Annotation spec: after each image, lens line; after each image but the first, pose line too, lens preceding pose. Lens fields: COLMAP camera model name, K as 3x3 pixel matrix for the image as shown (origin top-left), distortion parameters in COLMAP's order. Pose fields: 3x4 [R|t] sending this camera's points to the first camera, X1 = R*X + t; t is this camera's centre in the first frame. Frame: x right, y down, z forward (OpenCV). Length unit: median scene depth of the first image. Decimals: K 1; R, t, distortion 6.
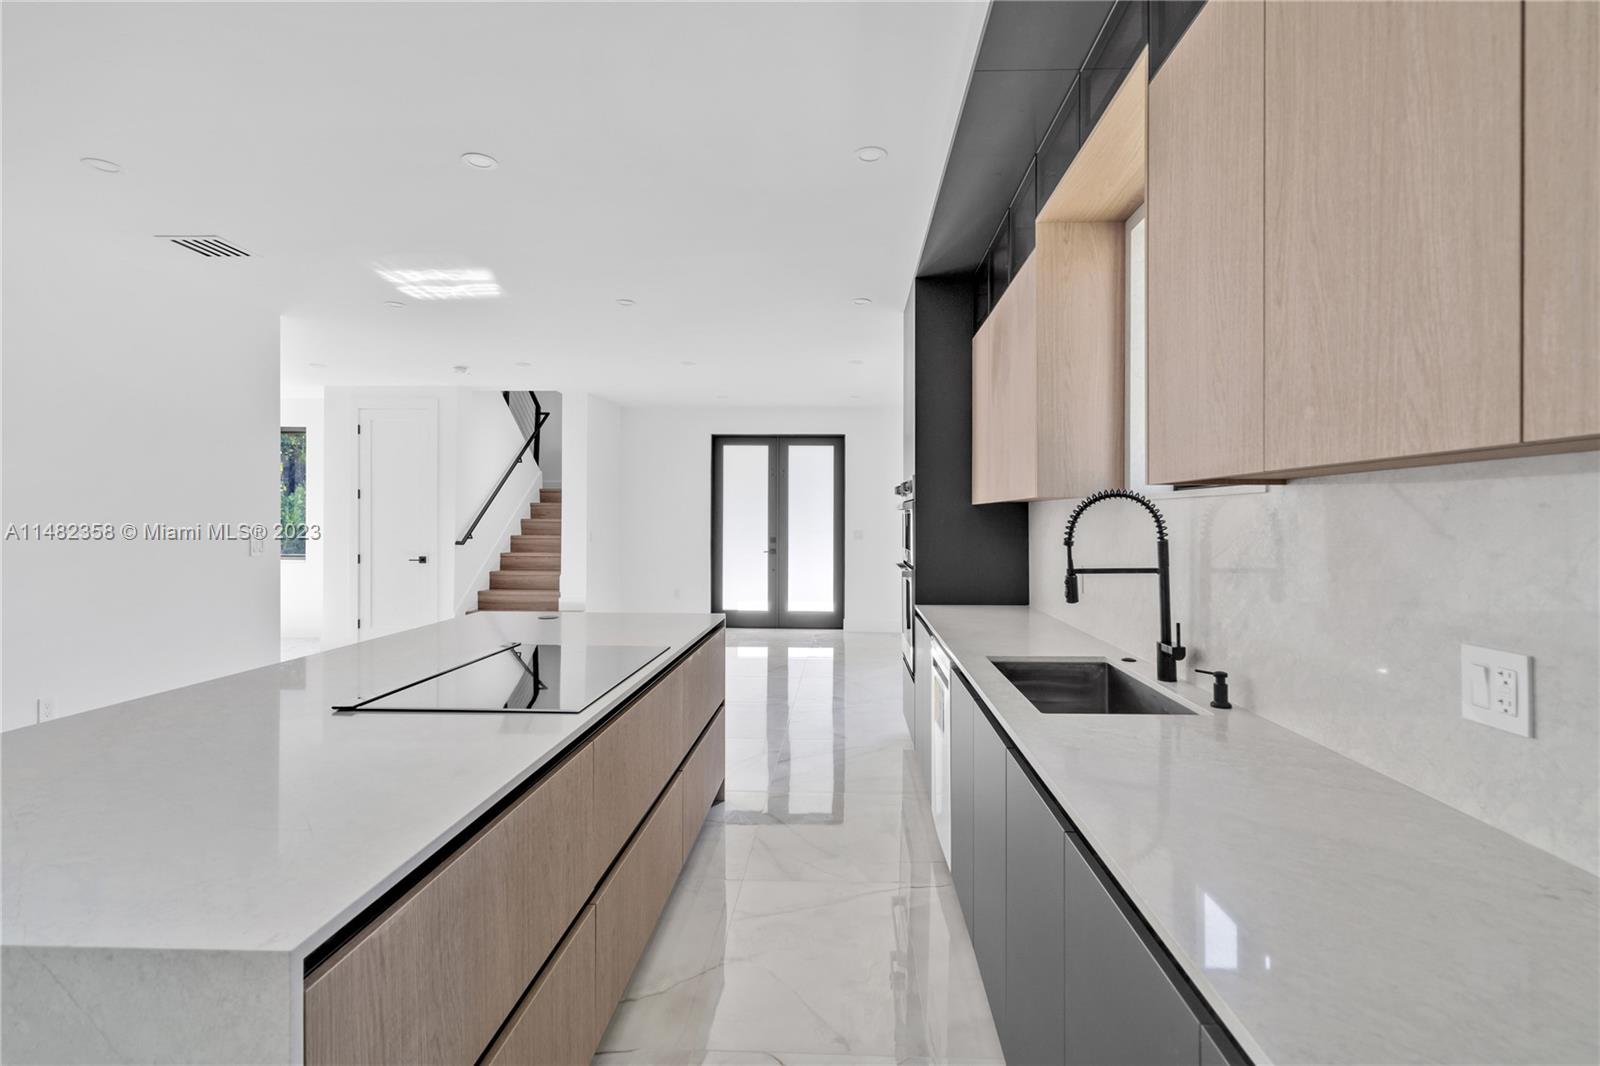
lens RADIAL K [[755.5, 0, 816.8], [0, 755.5, 526.6], [0, 0, 1]] dist [0.009807, -0.000808]
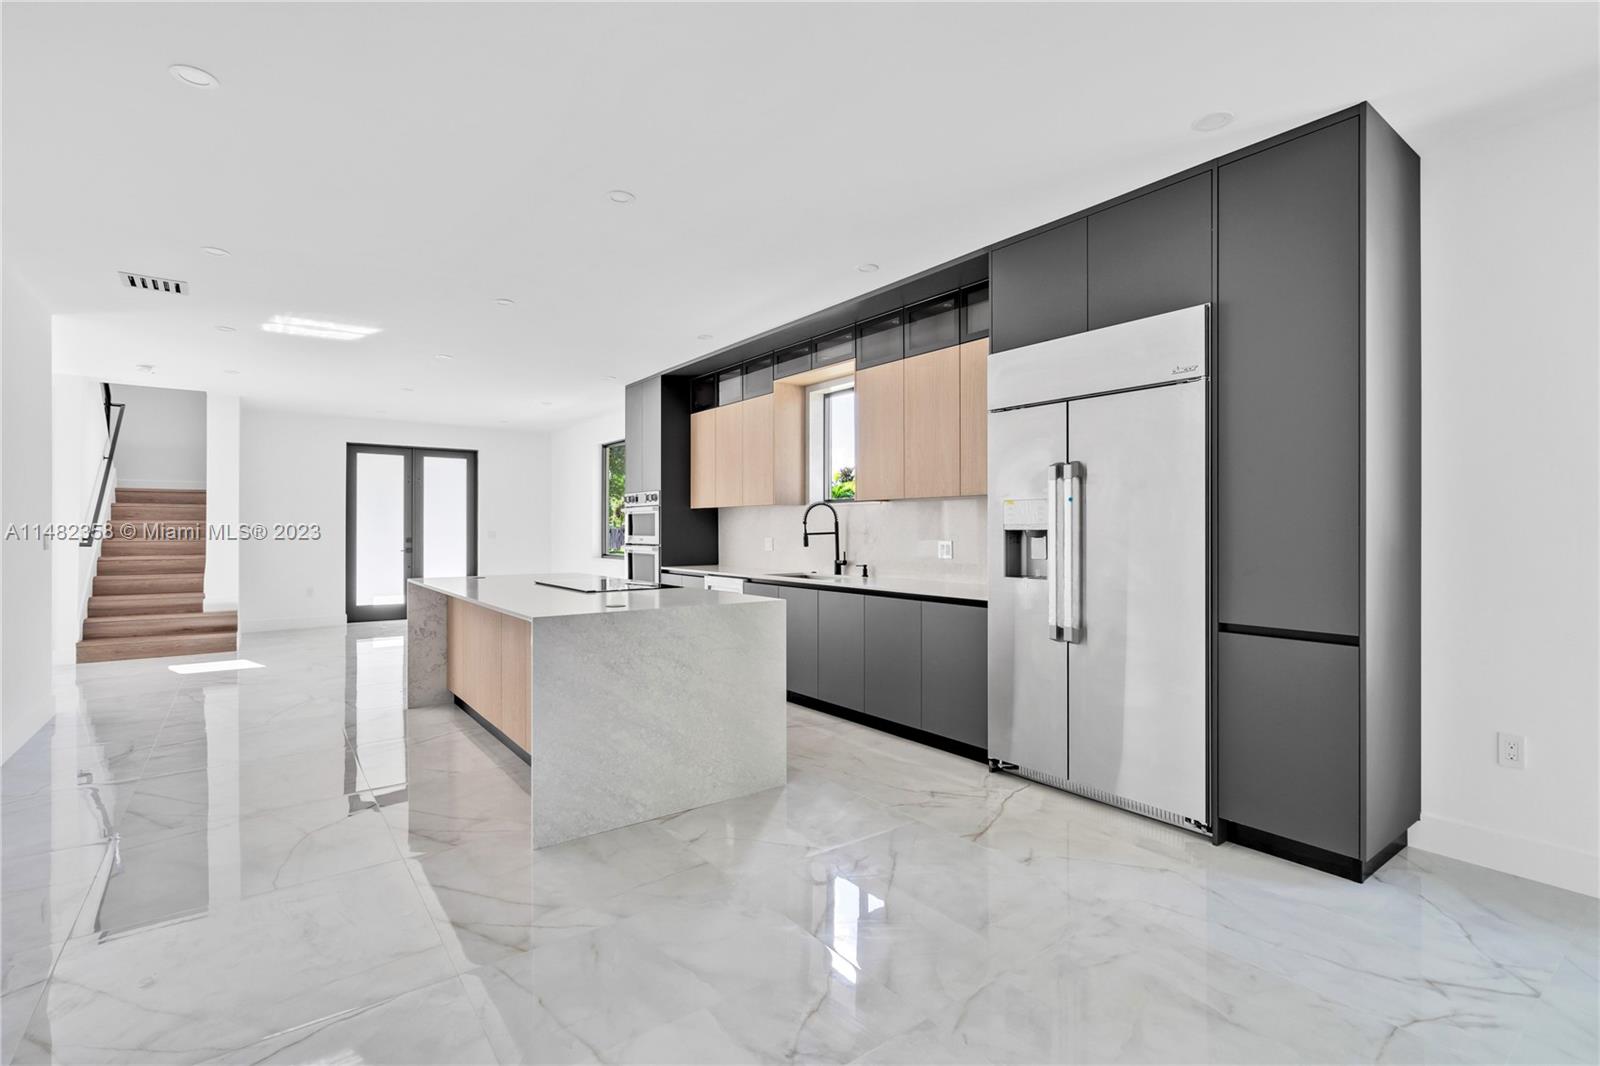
lens RADIAL K [[755.5, 0, 795.7], [0, 755.5, 528.7], [0, 0, 1]] dist [0.009807, -0.000808]
pose [[0.780664, -0.003018, 0.624944, -0.315146], [0.010090, 0.999919, -0.007775, 0.015270], [-0.624870, 0.012375, 0.780631, -0.234610]]
